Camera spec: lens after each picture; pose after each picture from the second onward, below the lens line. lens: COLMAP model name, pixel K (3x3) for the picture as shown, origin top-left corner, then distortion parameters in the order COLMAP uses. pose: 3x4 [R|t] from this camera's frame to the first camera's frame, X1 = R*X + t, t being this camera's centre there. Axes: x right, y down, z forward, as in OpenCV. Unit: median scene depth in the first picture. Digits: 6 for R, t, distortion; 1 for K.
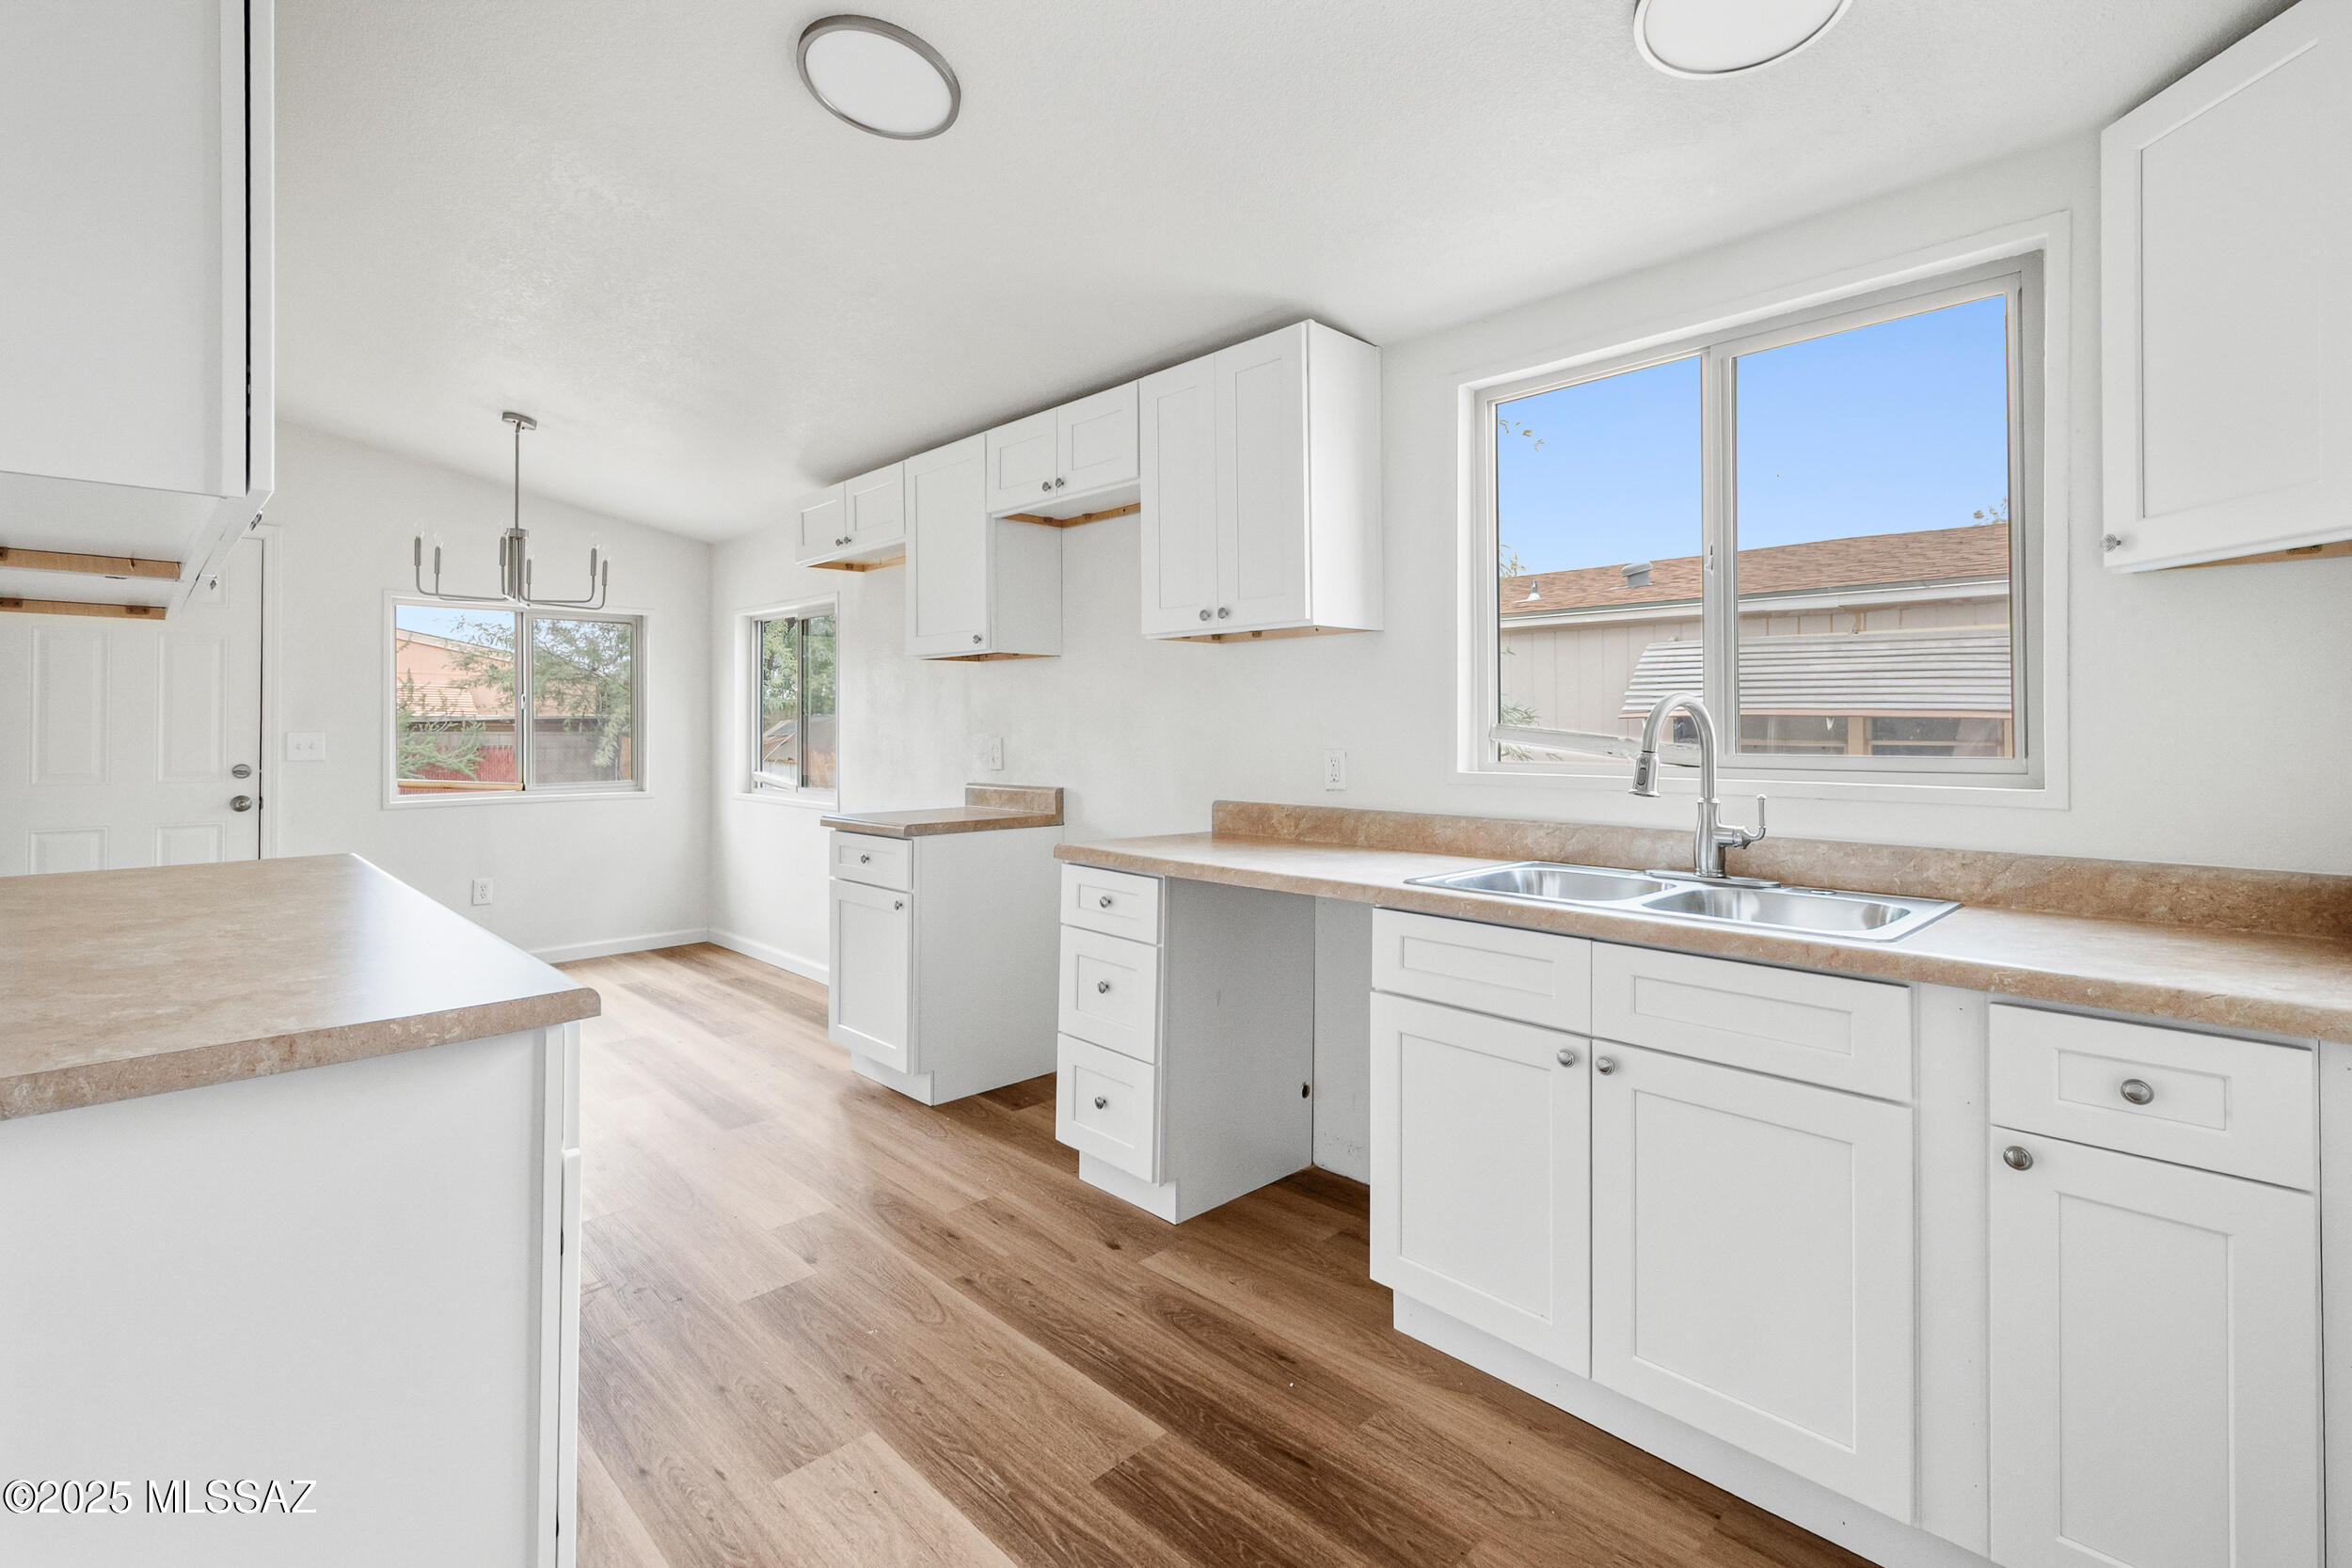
lens RADIAL K [[1071.4, 0, 1189.8], [0, 1071.4, 725.7], [0, 0, 1]] dist [0.014901, 0.000130]
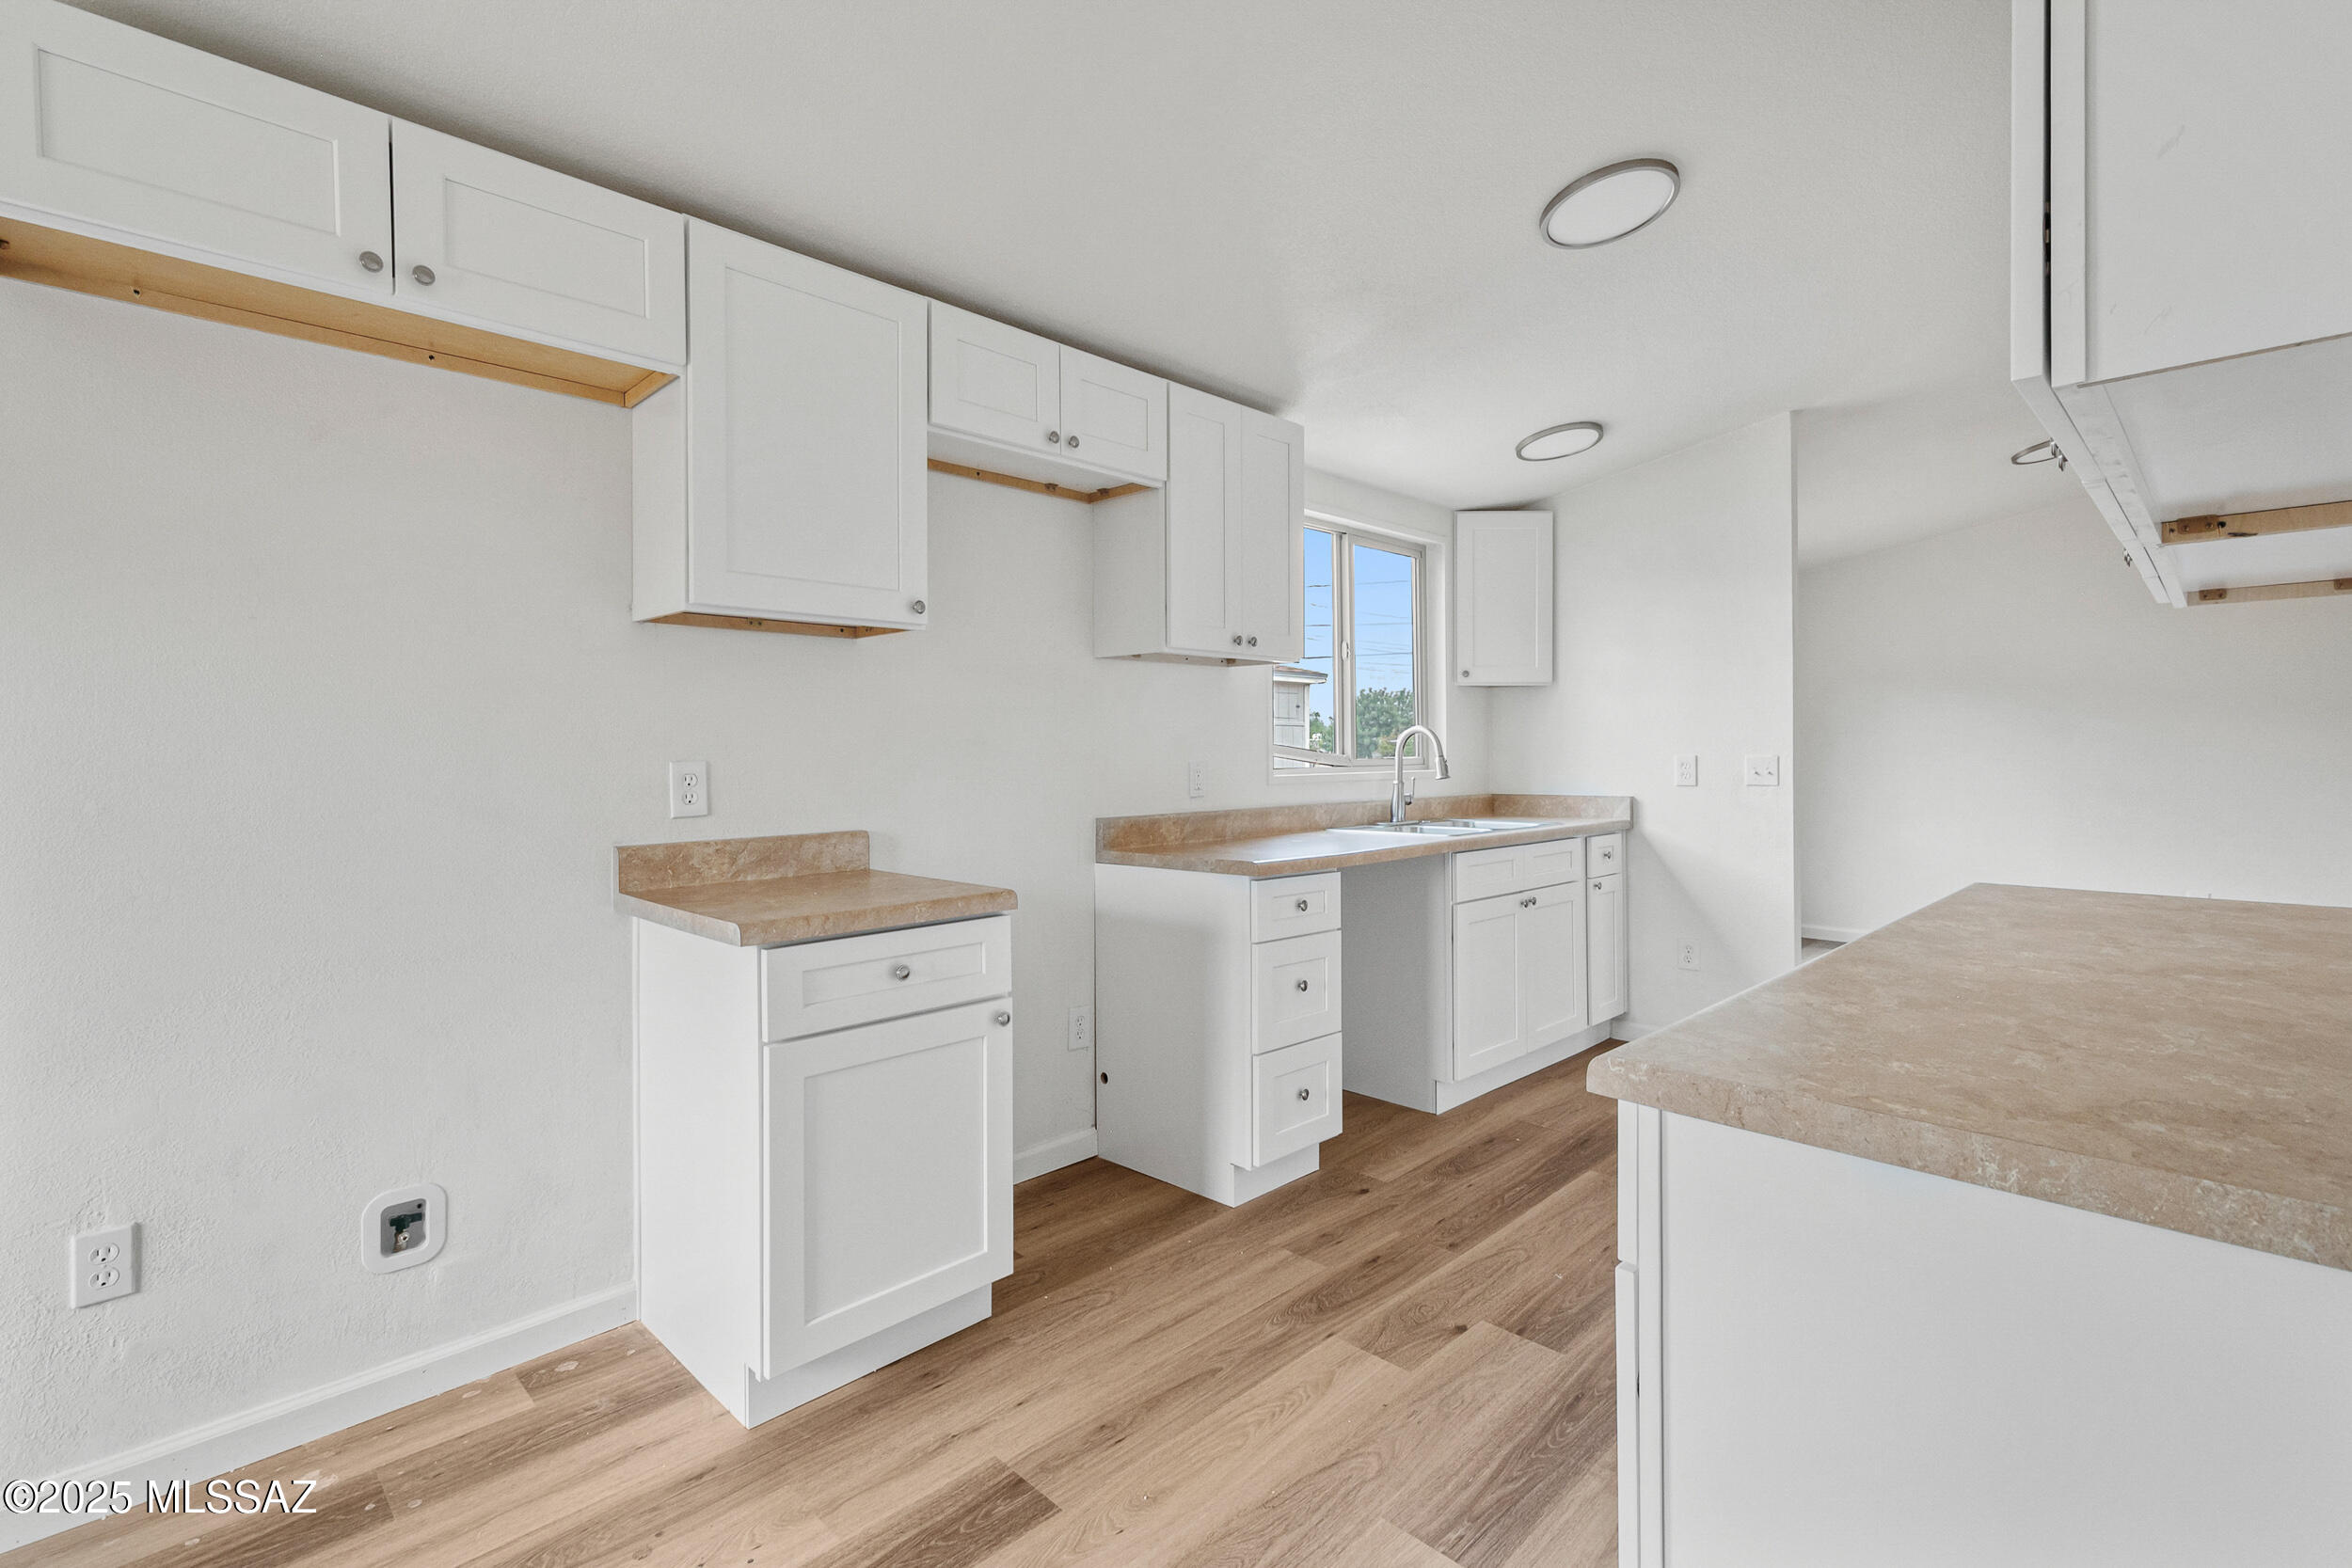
lens RADIAL K [[1053.4, 0, 1175.8], [0, 1053.4, 754.9], [0, 0, 1]] dist [0.014368, -0.000904]
pose [[0.002755, -0.007062, 0.999971, -1.114113], [0.000068, 0.999975, 0.007062, 0.006364], [-0.999996, 0.000048, 0.002755, 1.110318]]
